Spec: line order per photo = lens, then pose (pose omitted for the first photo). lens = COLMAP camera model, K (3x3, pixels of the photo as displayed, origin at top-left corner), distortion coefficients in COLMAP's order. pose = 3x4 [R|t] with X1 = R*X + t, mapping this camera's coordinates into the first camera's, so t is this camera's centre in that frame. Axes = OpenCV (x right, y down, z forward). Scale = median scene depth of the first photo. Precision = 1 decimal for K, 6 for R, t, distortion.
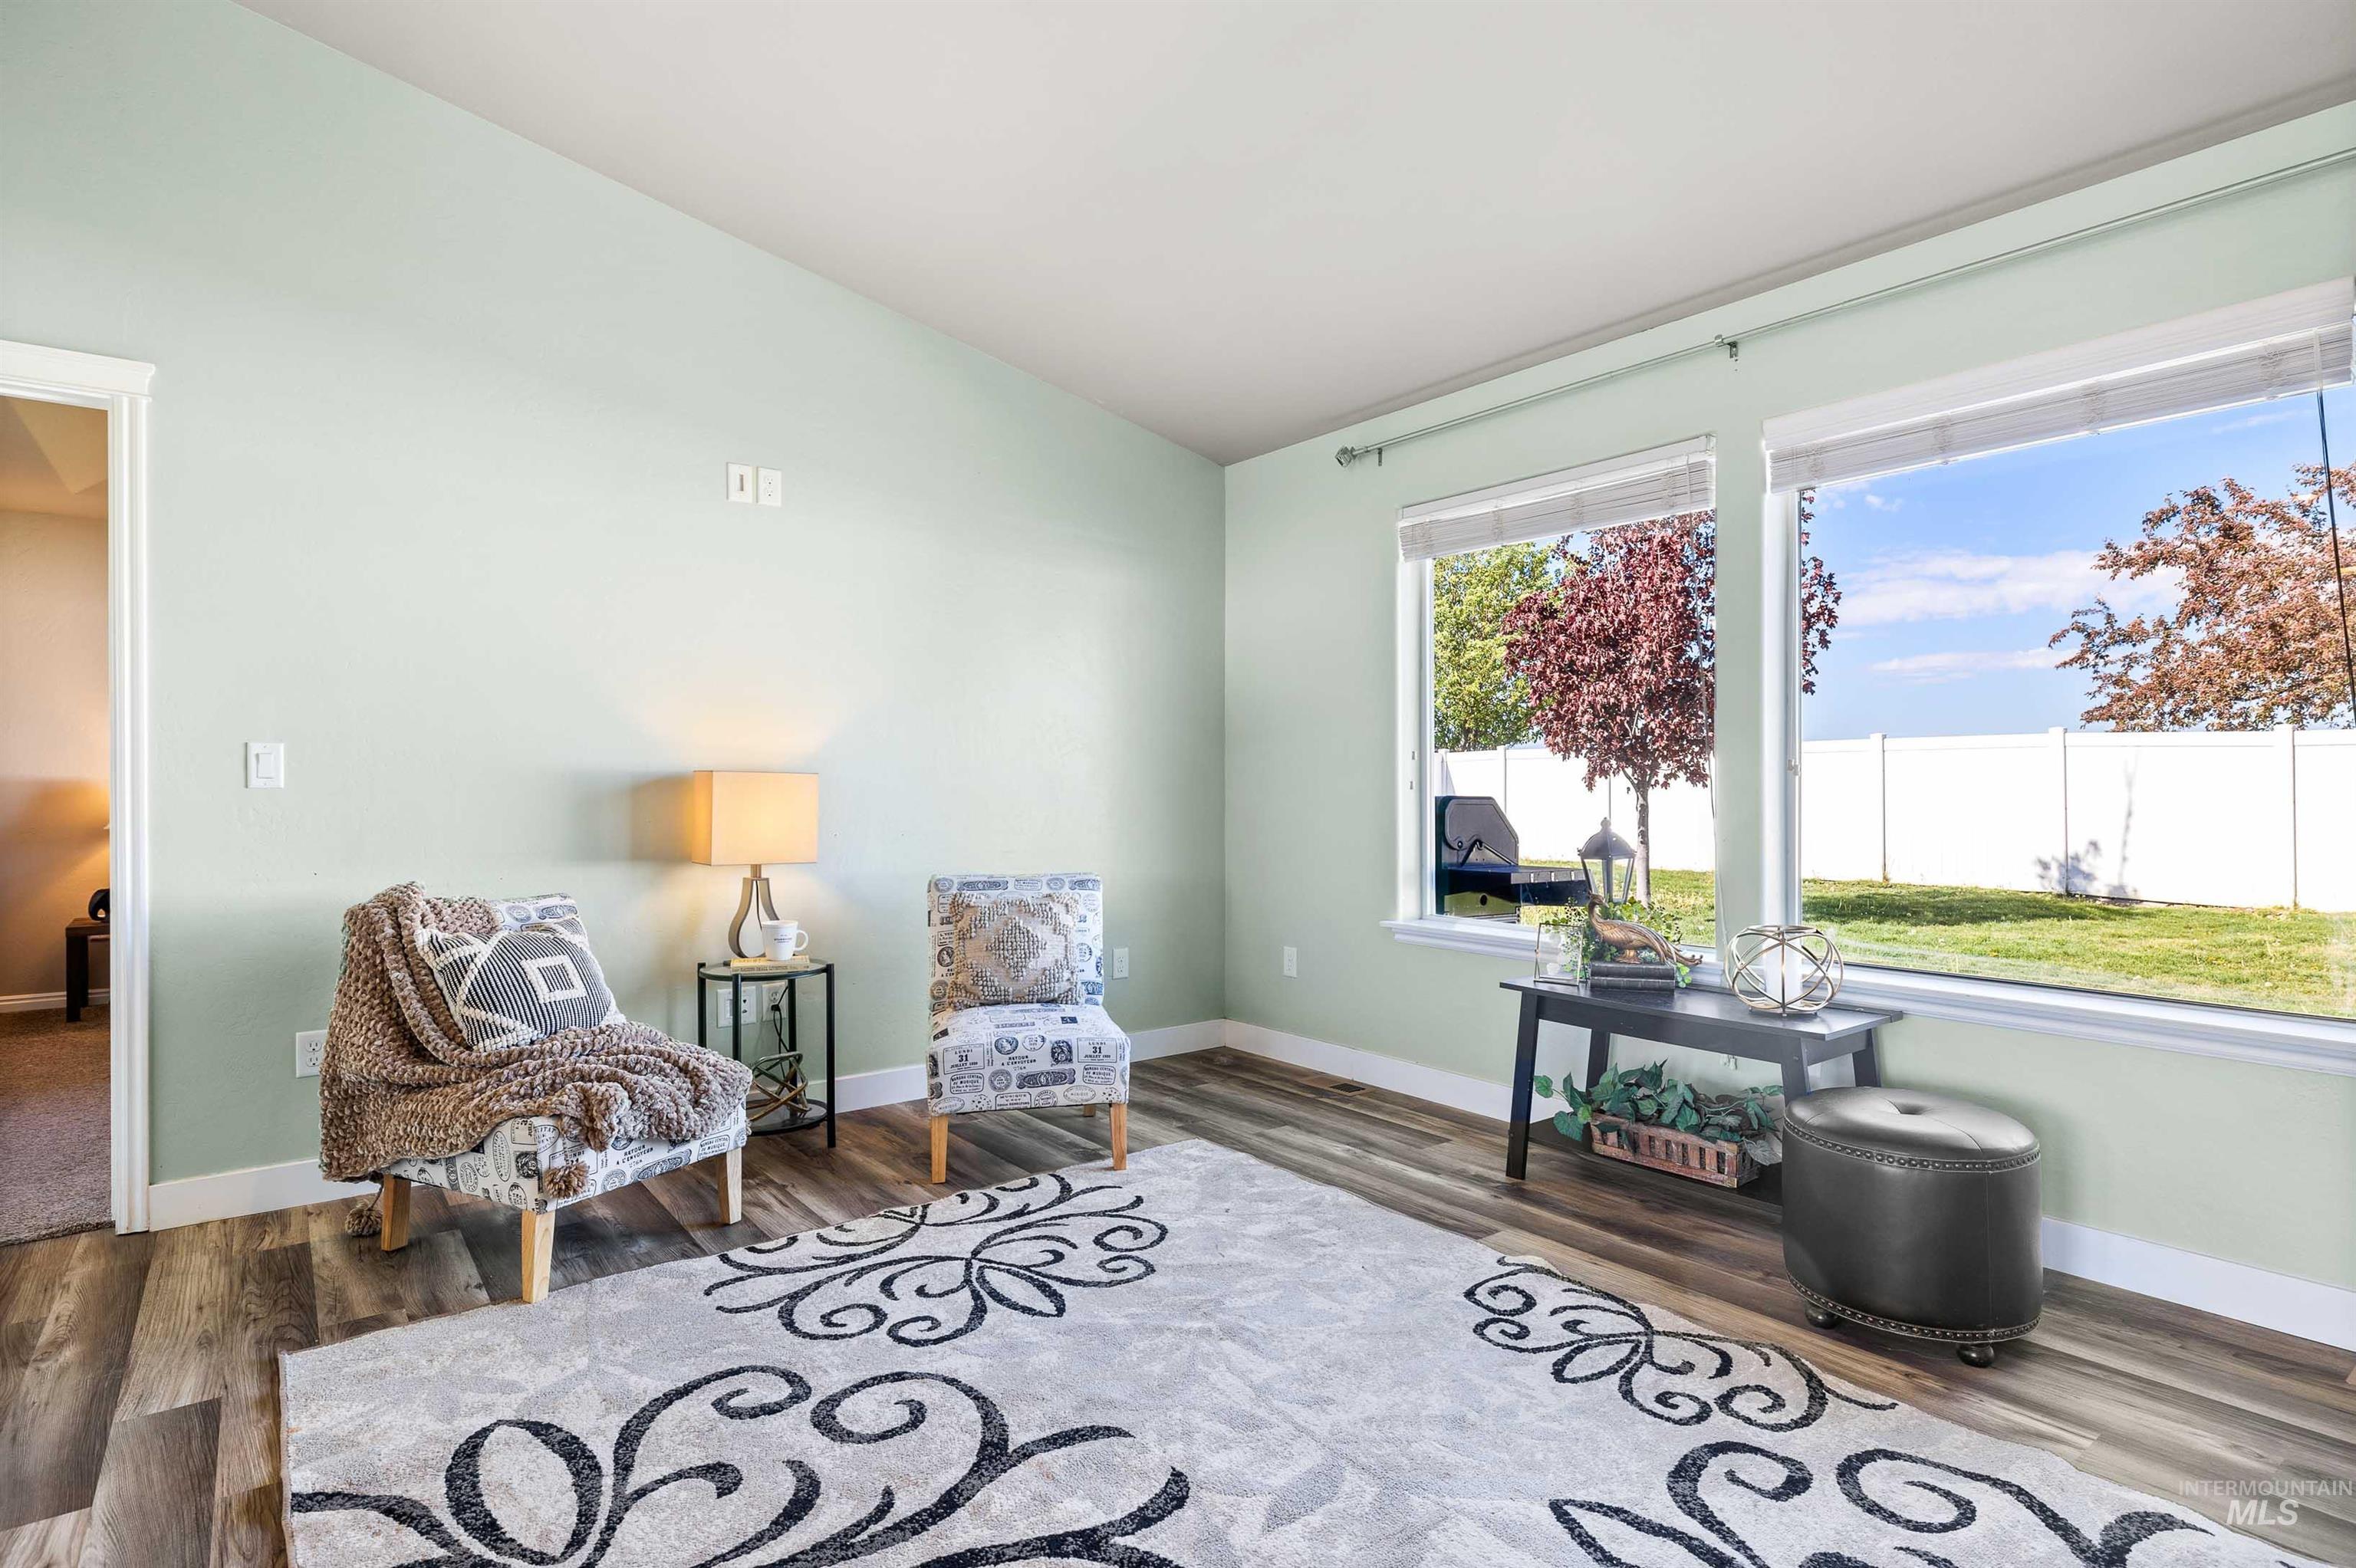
lens RADIAL K [[1194.1, 0, 1198.3], [0, 1194.1, 789.5], [0, 0, 1]] dist [-0.006503, 0.002051]
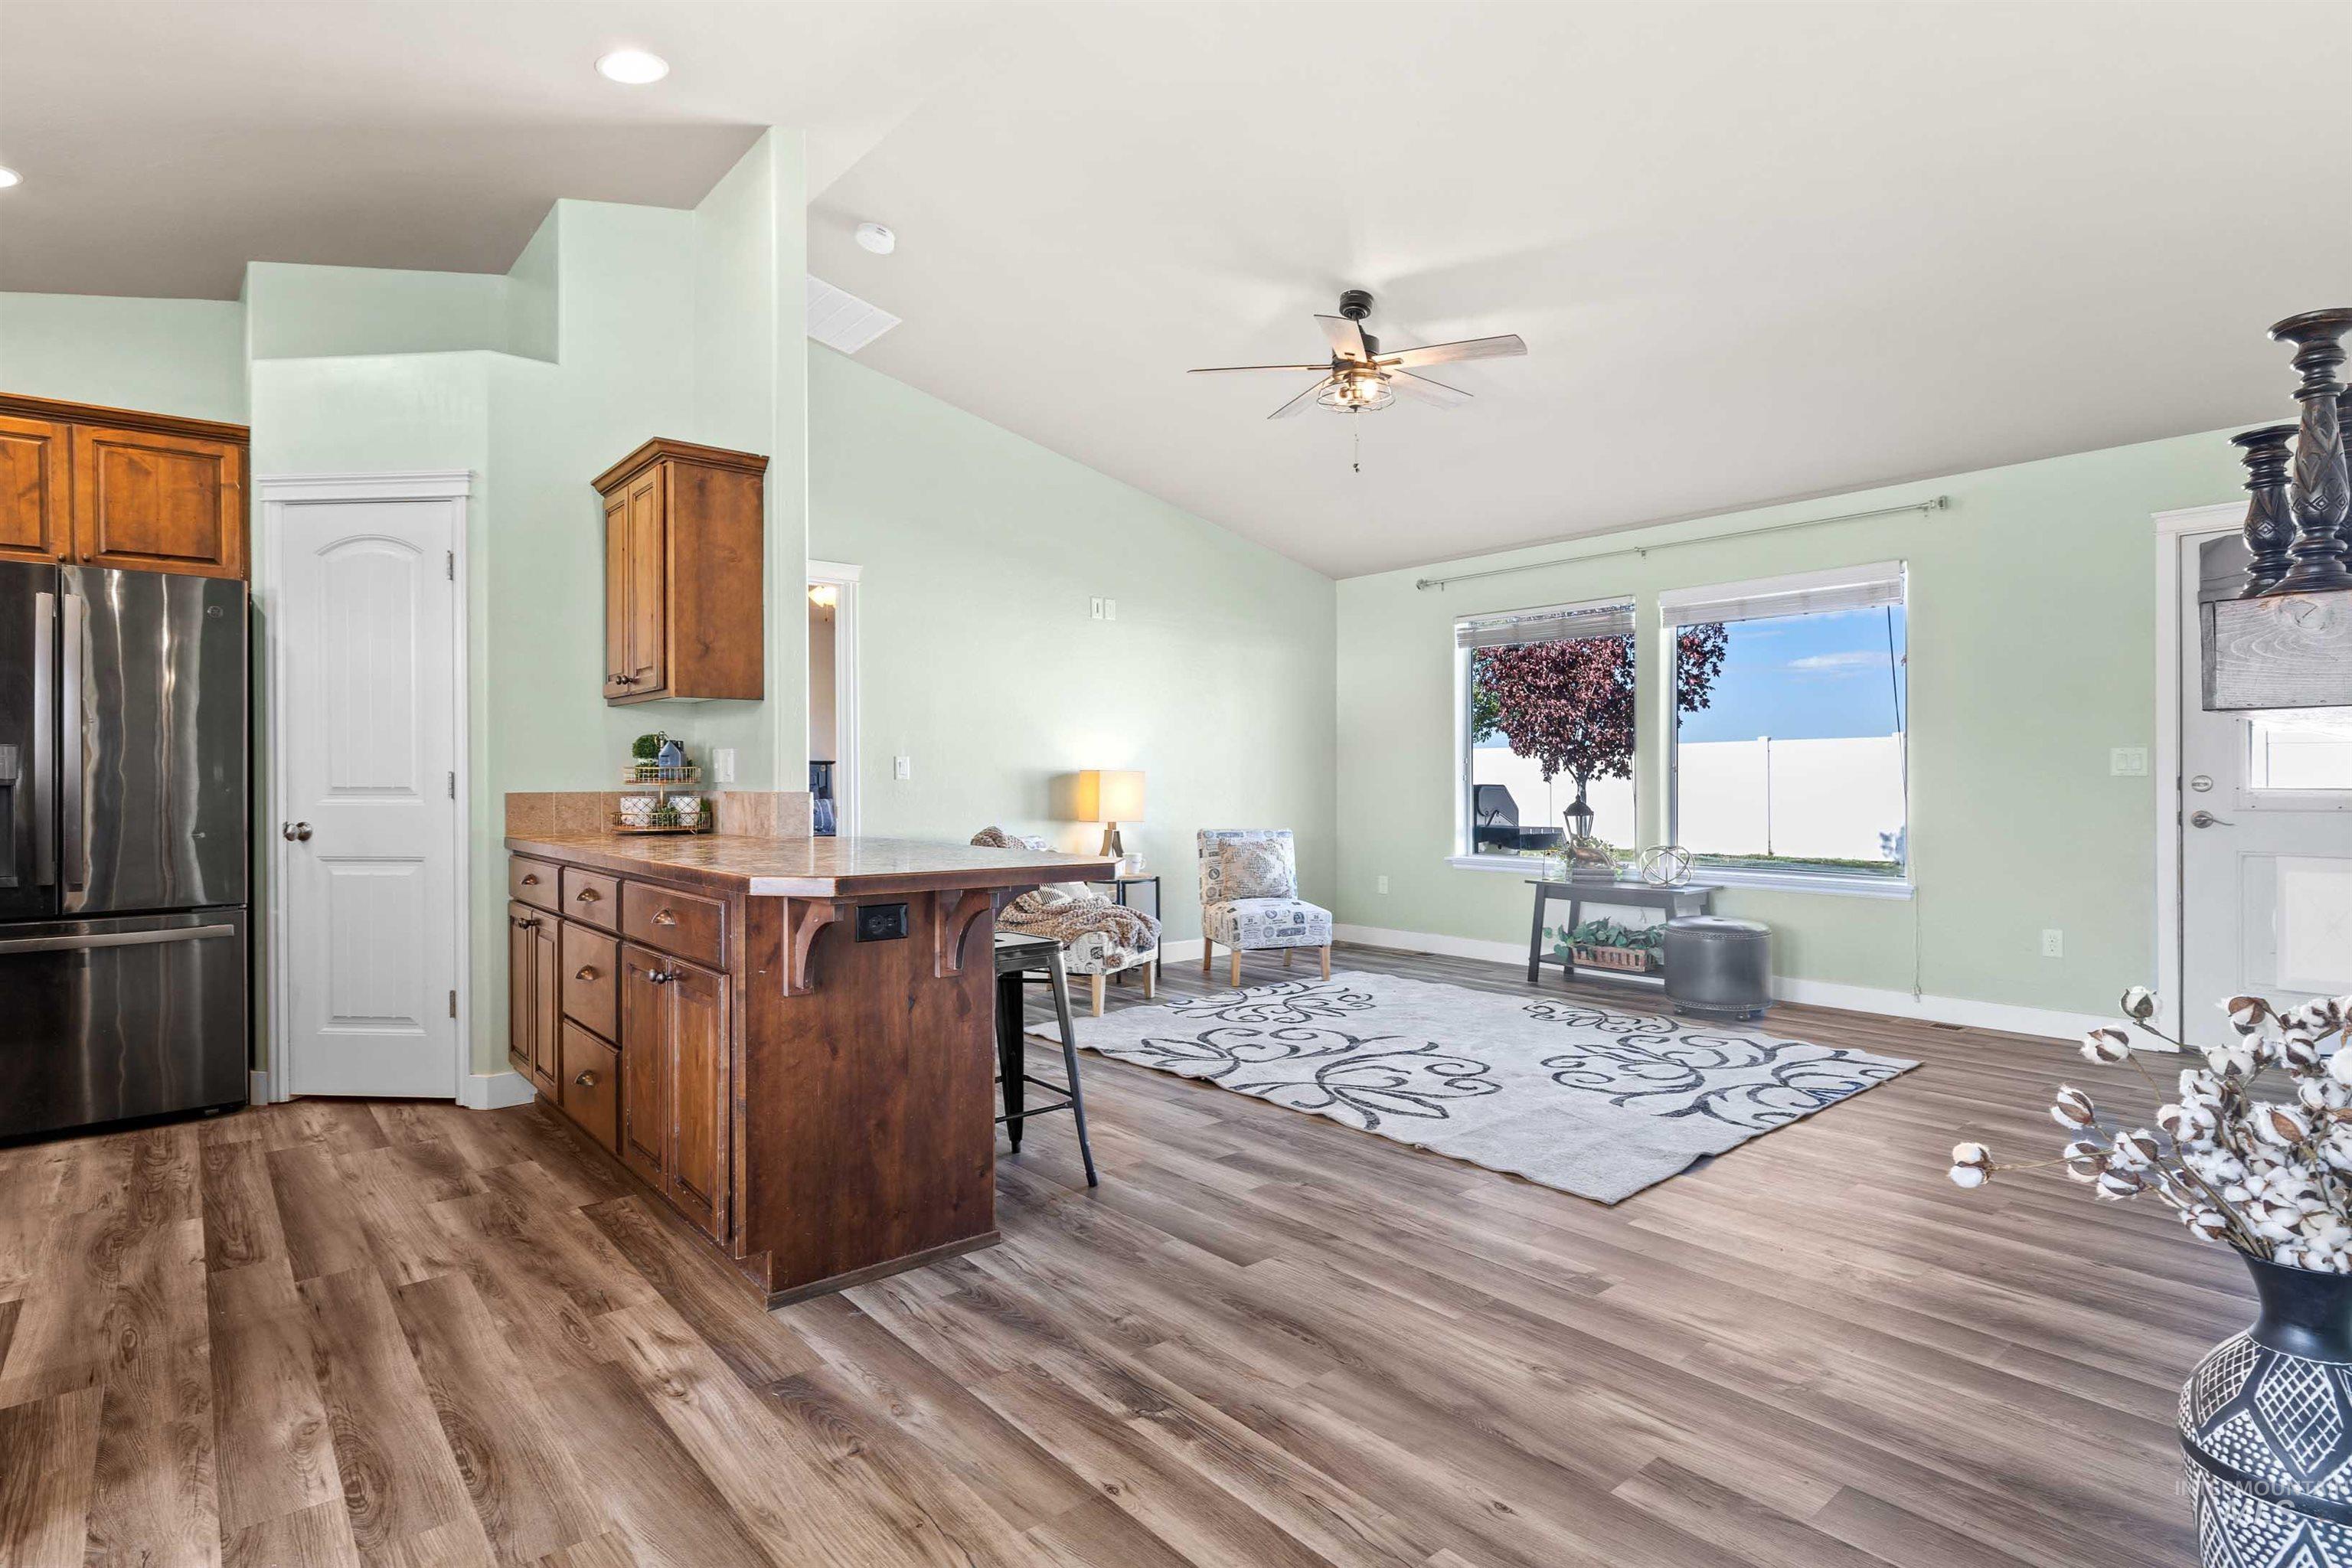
lens RADIAL K [[1192.2, 0, 1188.4], [0, 1192.2, 792.0], [0, 0, 1]] dist [-0.006503, 0.002051]
pose [[0.998884, -0.003529, 0.047107, -0.332712], [0.003254, 0.999977, 0.005916, 0.006474], [-0.047127, -0.005757, 0.998872, -0.783172]]
